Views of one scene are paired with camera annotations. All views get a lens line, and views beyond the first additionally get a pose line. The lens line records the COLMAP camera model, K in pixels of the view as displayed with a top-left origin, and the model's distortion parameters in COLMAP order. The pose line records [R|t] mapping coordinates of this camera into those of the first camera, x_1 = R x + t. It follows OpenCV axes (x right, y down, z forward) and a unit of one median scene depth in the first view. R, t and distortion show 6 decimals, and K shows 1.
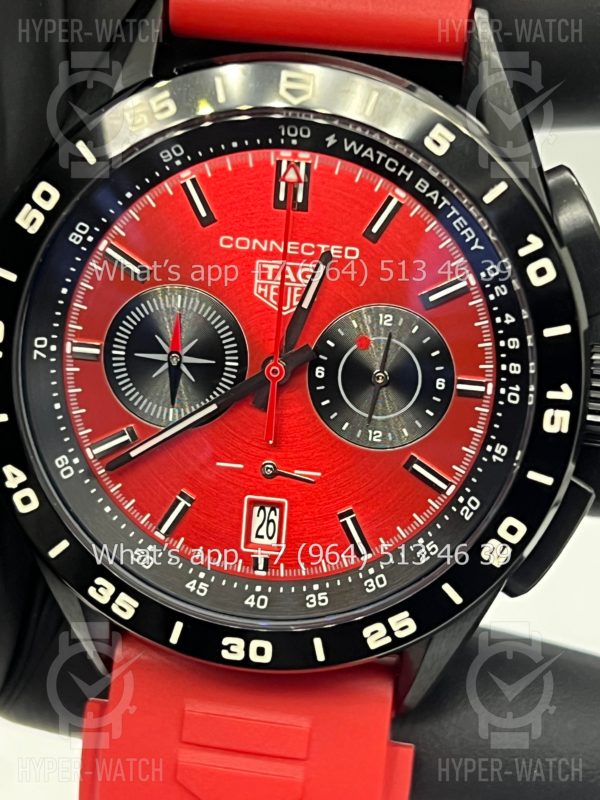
lens RADIAL K [[1795.4, 0, 300.0], [0, 1795.4, 400.0], [0, 0, 1]] dist [0.287688, -0.097114]
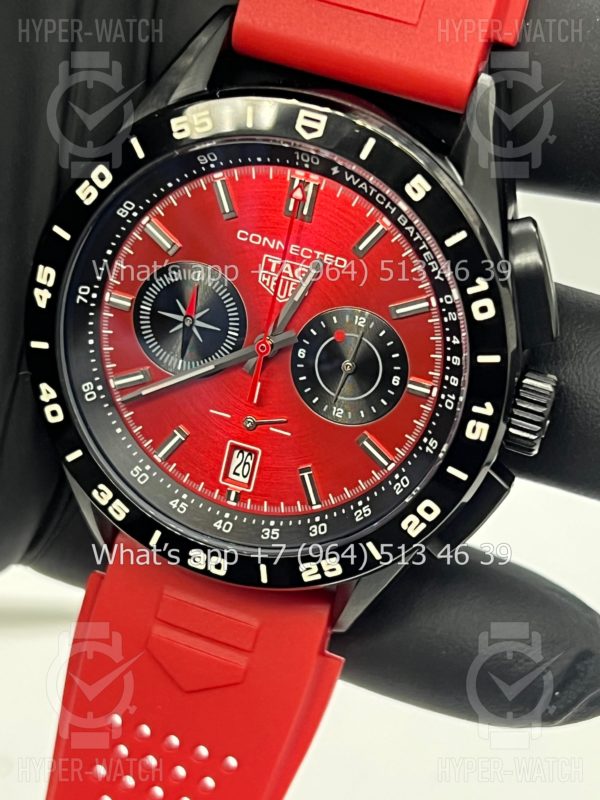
lens RADIAL K [[1795.4, 0, 300.0], [0, 1795.4, 400.0], [0, 0, 1]] dist [0.287688, -0.097114]
pose [[0.977825, 0.176890, -0.112109, 0.153080], [-0.164881, 0.980309, 0.108668, -0.117306], [0.129124, -0.087773, 0.987736, -0.206859]]
